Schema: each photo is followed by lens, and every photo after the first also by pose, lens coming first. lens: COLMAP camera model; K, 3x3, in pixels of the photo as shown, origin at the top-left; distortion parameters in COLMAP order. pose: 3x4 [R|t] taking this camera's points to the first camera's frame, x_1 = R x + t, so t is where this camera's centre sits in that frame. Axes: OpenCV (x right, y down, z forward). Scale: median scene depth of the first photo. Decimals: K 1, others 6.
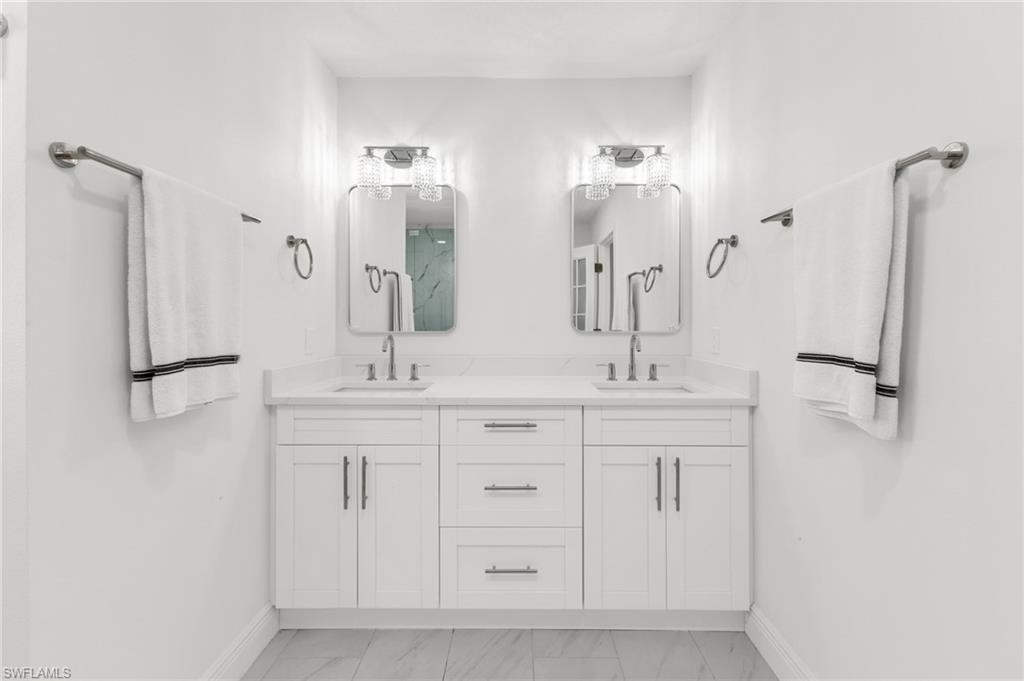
lens RADIAL K [[447.0, 0, 508.6], [0, 447.0, 329.3], [0, 0, 1]] dist [0.009073, 0.000074]
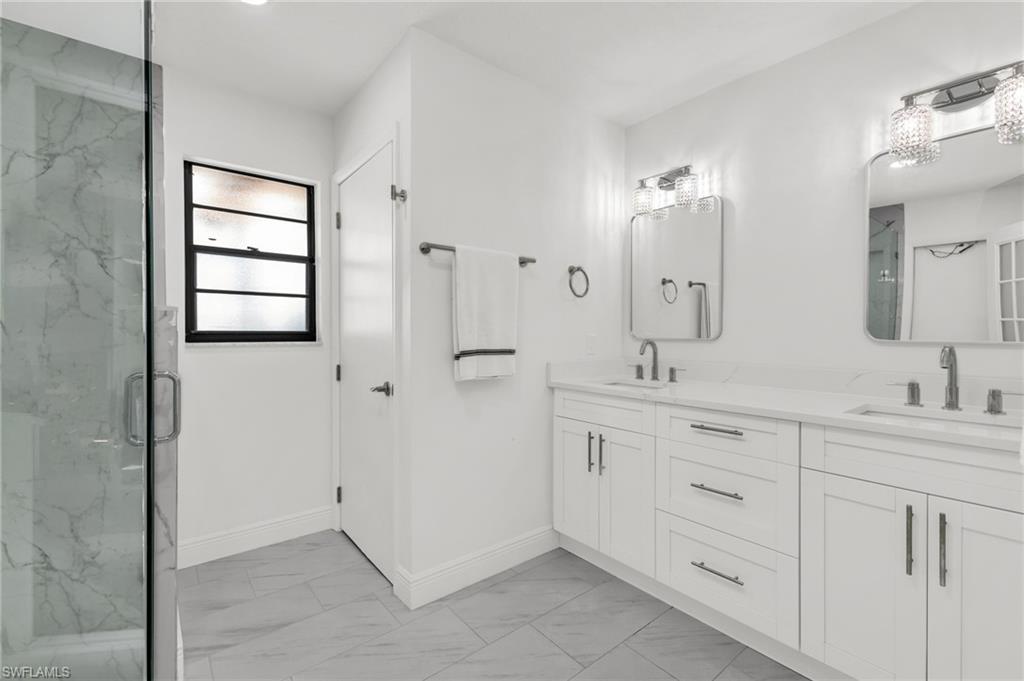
lens RADIAL K [[449.9, 0, 527.4], [0, 449.9, 338.2], [0, 0, 1]] dist [0.025126, 0.000151]
pose [[0.657095, 0.014107, -0.753676, 0.489254], [-0.009593, 0.999900, 0.010353, -0.001553], [0.753747, 0.000427, 0.657165, -0.006923]]
